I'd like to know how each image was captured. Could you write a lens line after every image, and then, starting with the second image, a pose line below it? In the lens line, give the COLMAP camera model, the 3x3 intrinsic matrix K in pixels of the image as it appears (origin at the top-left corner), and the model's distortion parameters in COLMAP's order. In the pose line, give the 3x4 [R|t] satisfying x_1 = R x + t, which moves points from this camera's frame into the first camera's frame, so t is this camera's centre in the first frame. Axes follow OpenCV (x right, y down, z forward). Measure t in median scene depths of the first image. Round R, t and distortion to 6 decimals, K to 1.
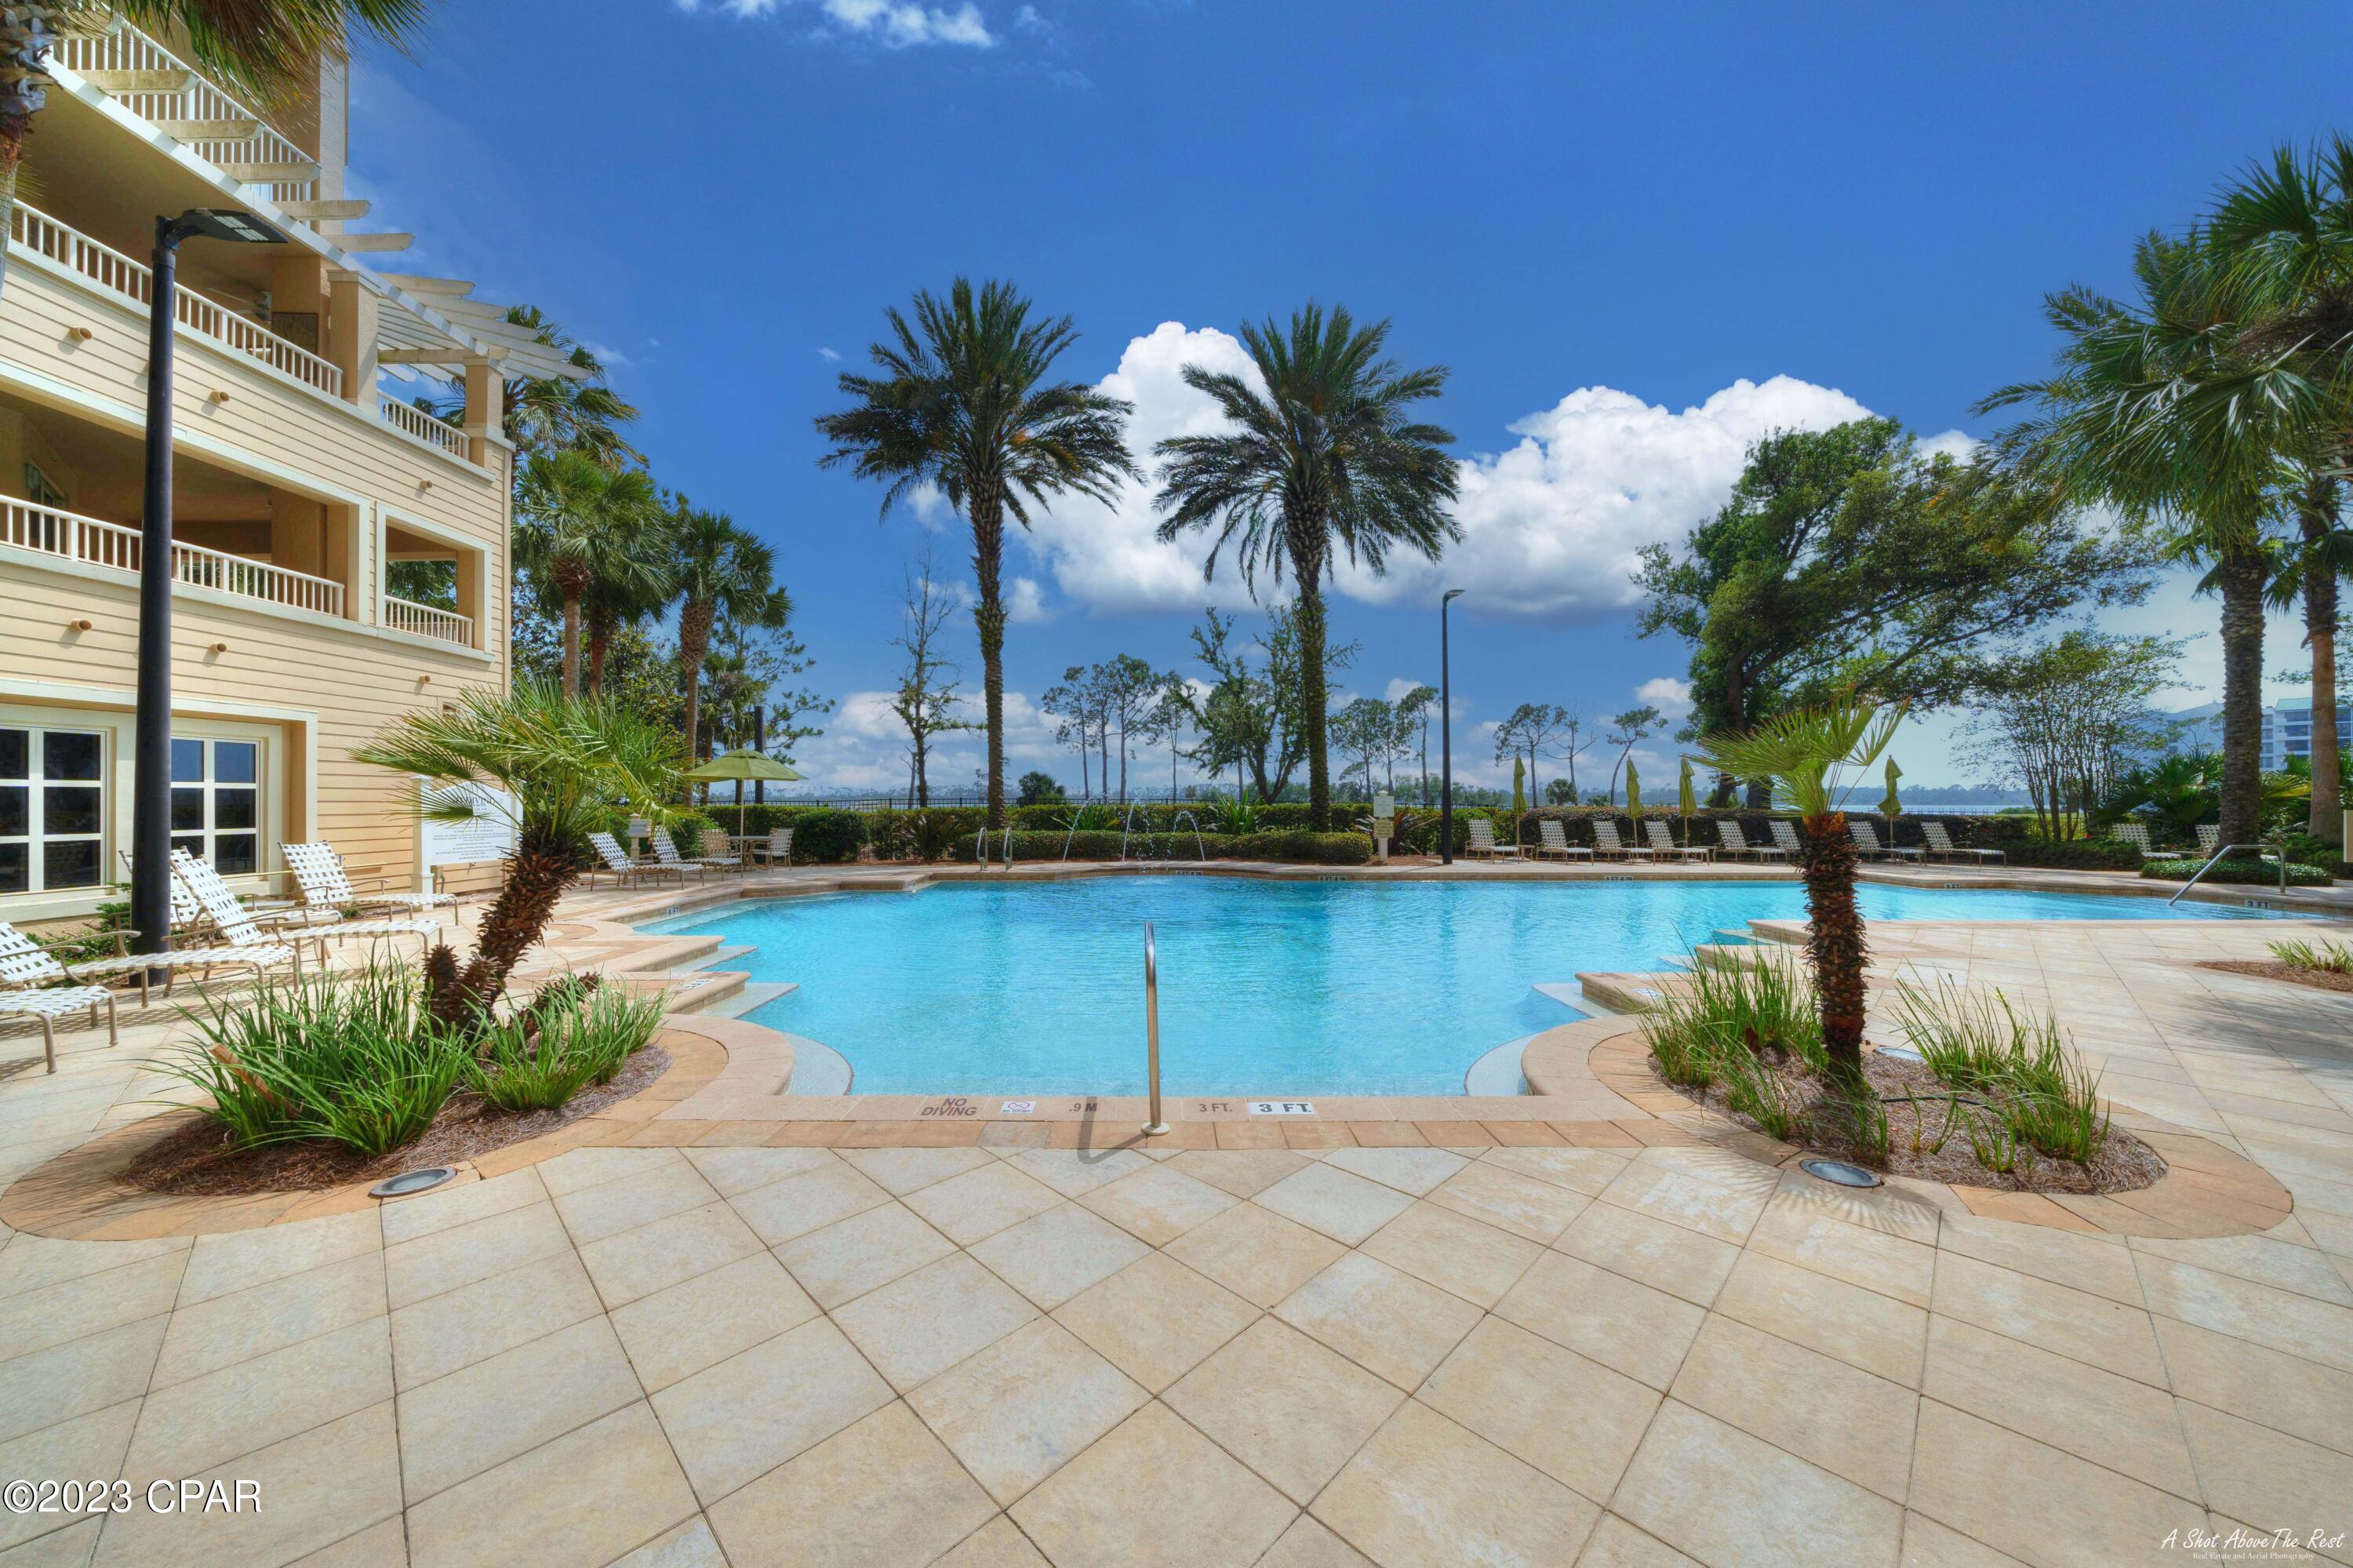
lens RADIAL K [[825.1, 0, 1176.5], [0, 825.1, 784.0], [0, 0, 1]] dist [0.002559, -0.002872]
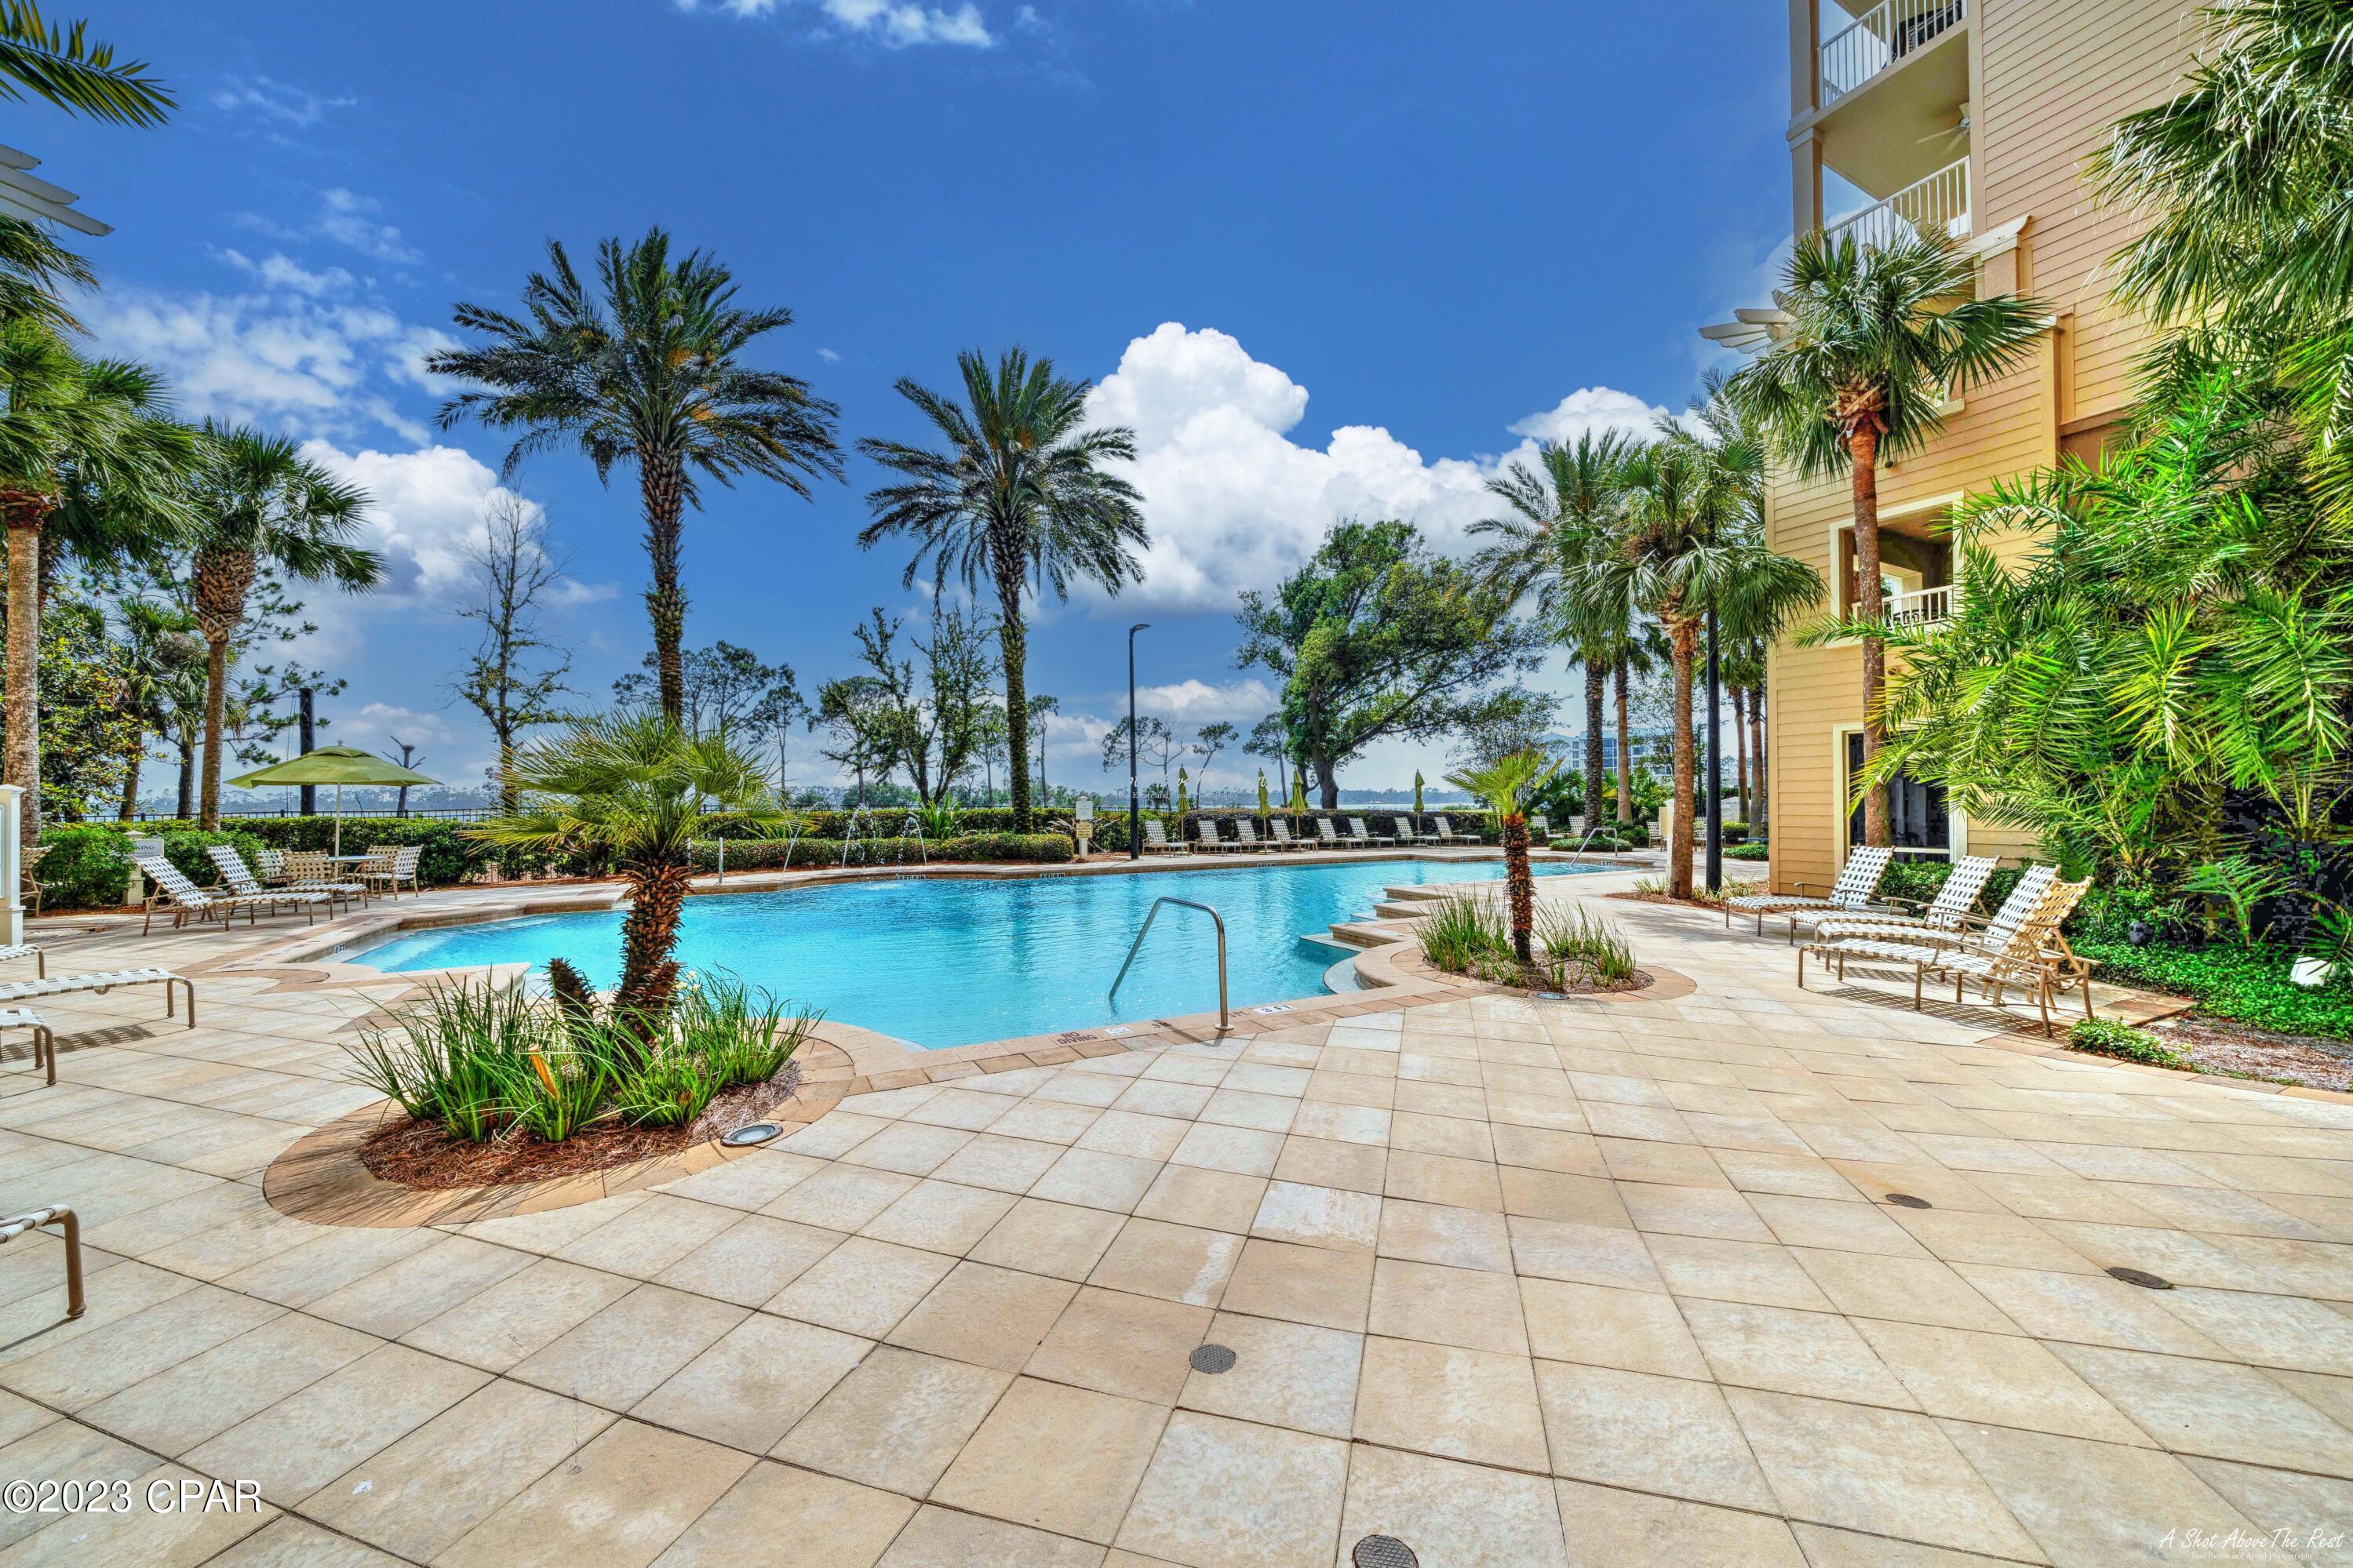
lens RADIAL K [[824.9, 0, 1176.5], [0, 824.9, 784.0], [0, 0, 1]] dist [0.002559, -0.002872]
pose [[0.888762, 0.003617, 0.458355, -0.139106], [-0.001858, 0.999989, -0.004289, -0.003707], [-0.458366, 0.002960, 0.888759, -0.053132]]
